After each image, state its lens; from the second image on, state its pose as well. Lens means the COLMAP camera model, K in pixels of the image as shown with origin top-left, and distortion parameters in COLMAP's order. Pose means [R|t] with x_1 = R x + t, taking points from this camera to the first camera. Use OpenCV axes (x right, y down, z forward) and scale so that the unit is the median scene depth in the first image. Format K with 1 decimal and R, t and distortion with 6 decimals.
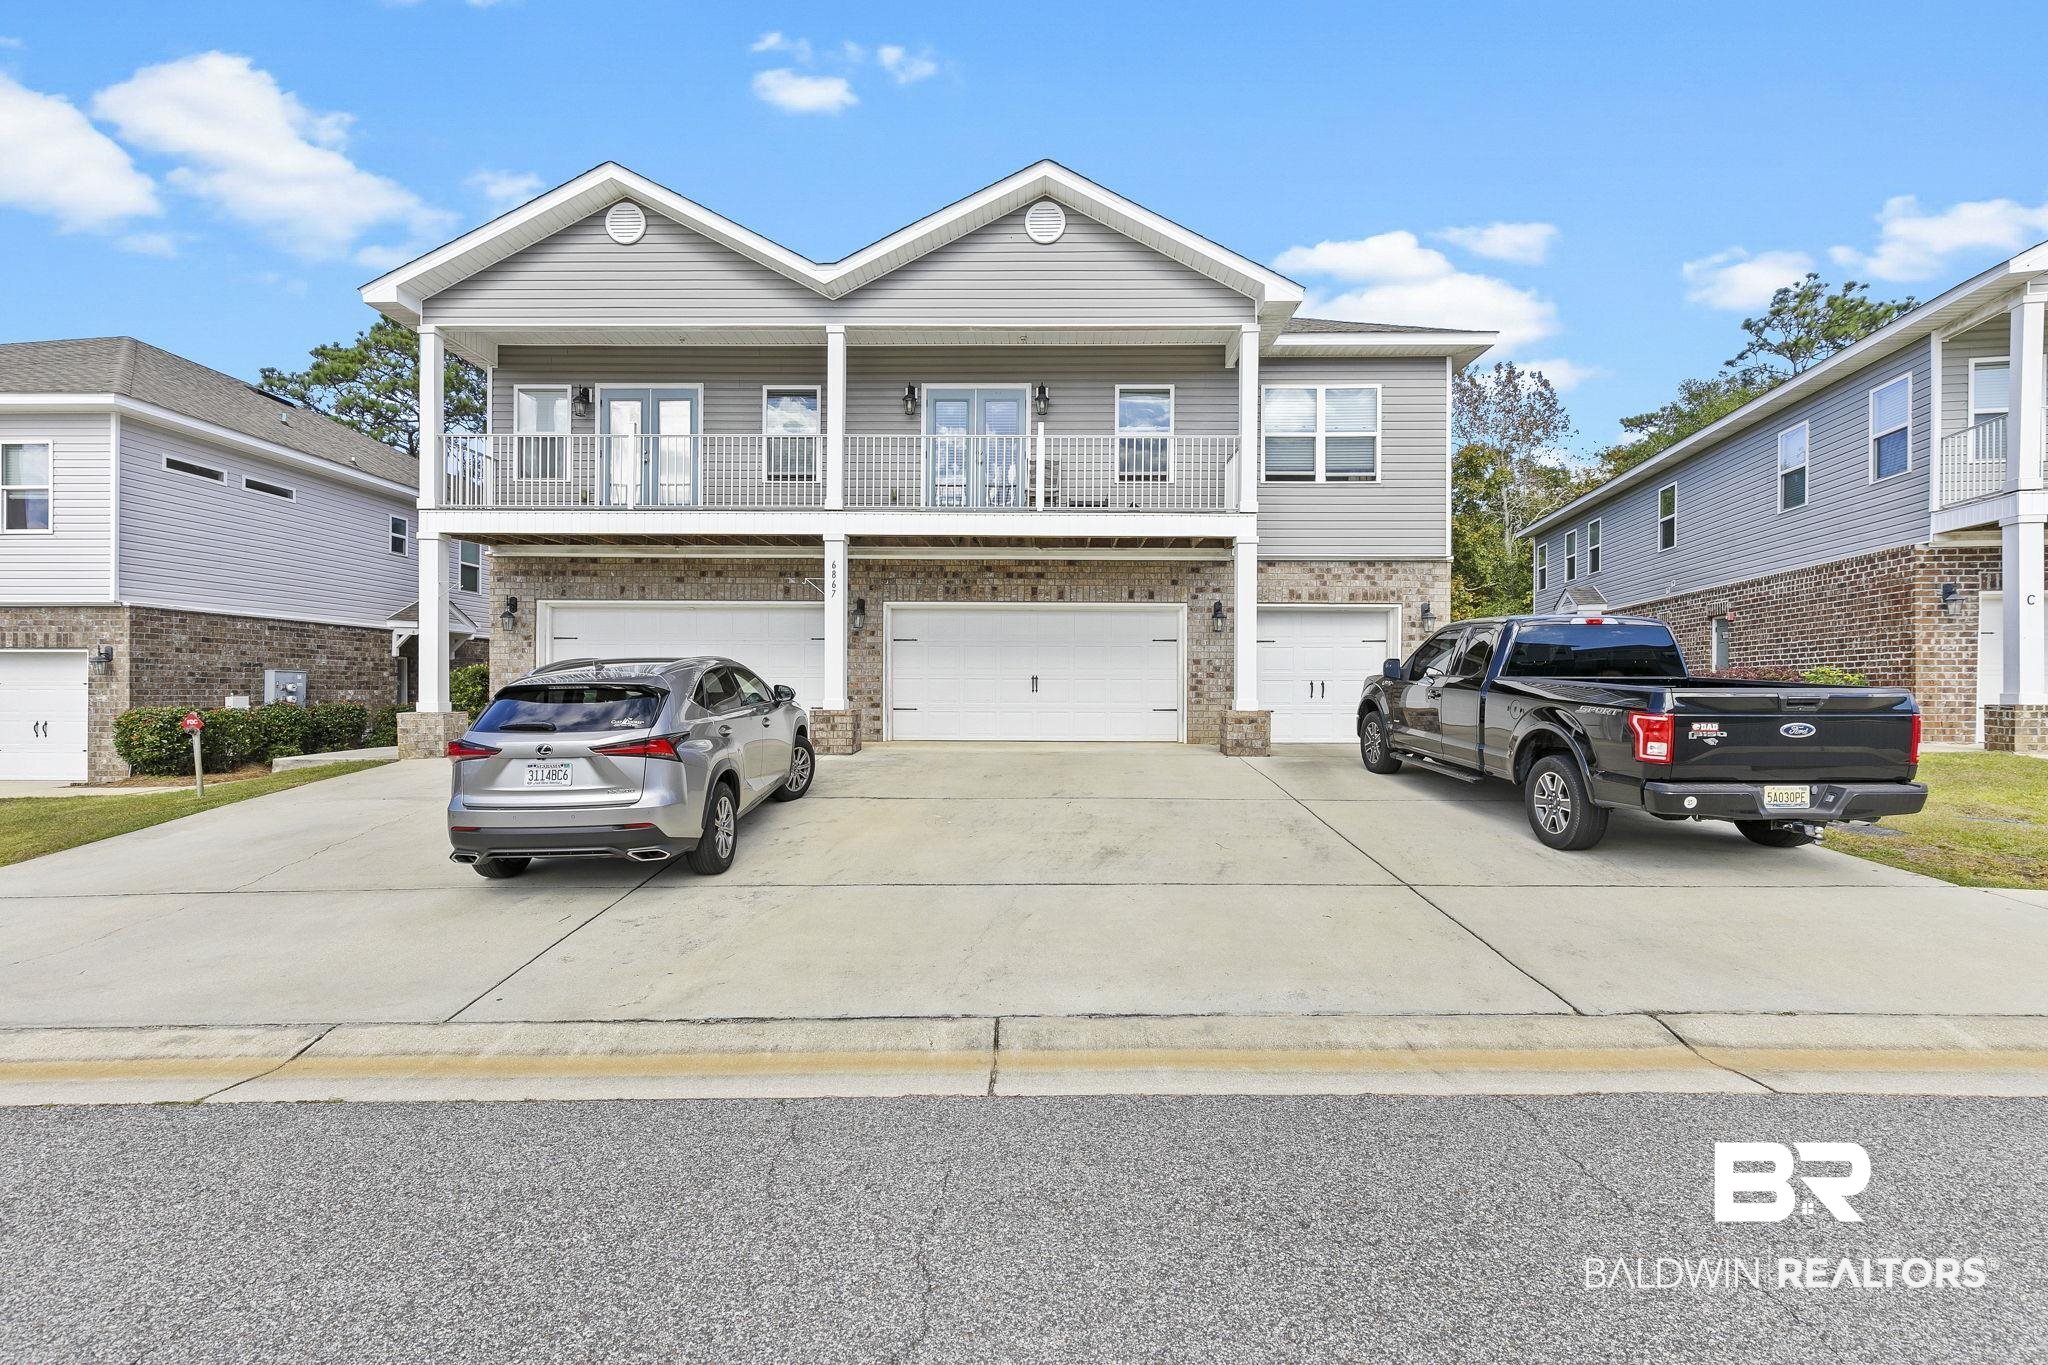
lens RADIAL K [[914.6, 0, 1017.5], [0, 914.6, 673.9], [0, 0, 1]] dist [0.001193, 0.000042]
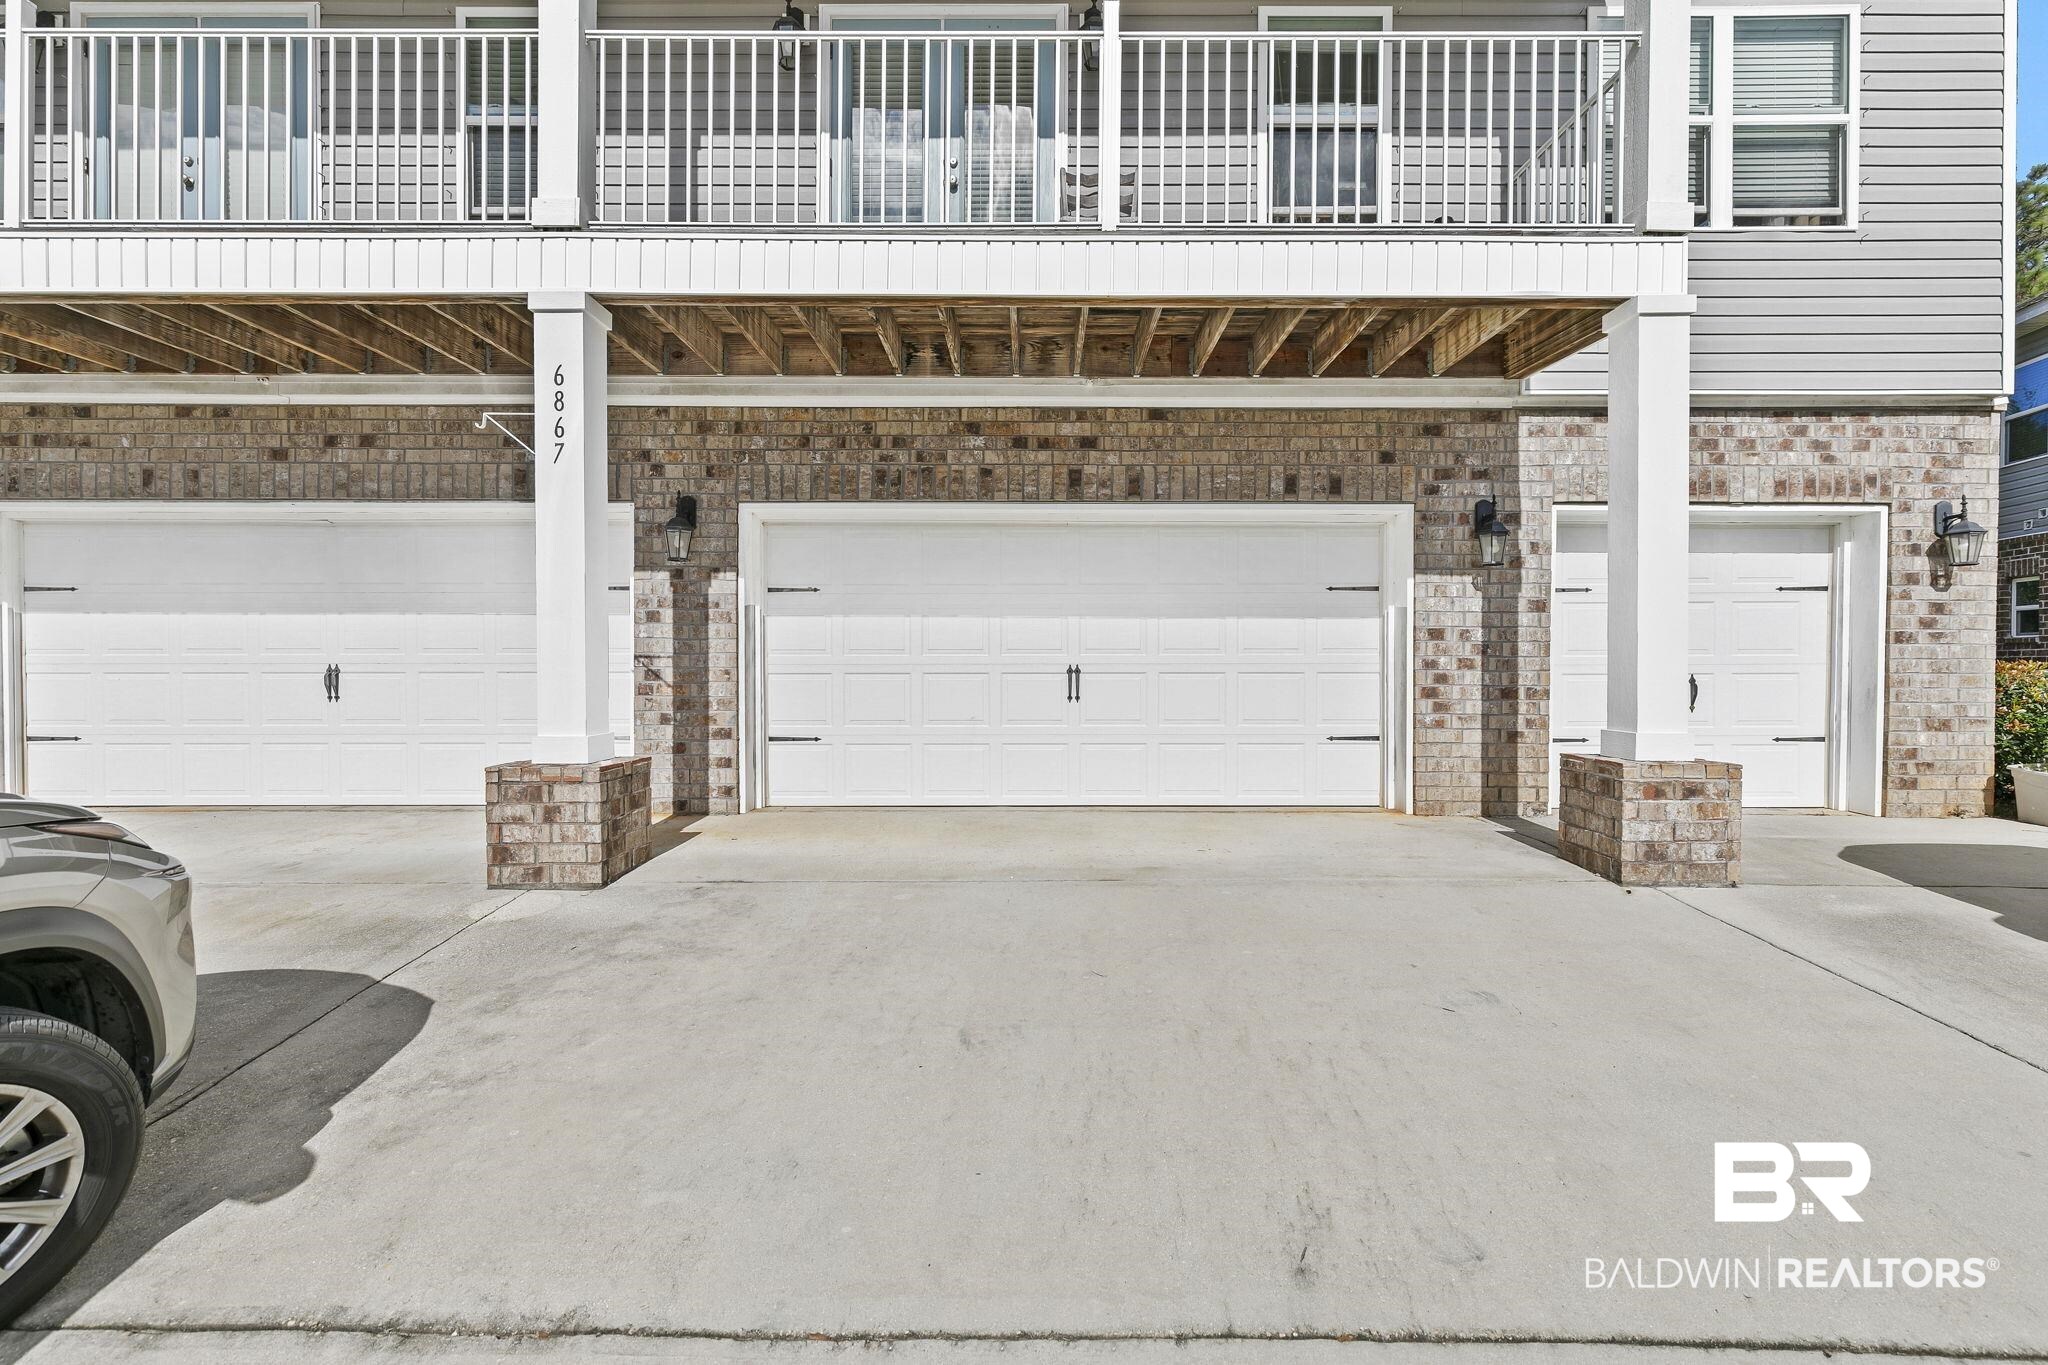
lens RADIAL K [[853.0, 0, 1010.5], [0, 853.0, 661.1], [0, 0, 1]] dist [-0.000201, -0.000120]
pose [[0.999912, -0.004454, 0.012532, -0.018942], [0.004379, 0.999972, 0.006038, -0.003544], [-0.012559, -0.005983, 0.999903, 0.582553]]
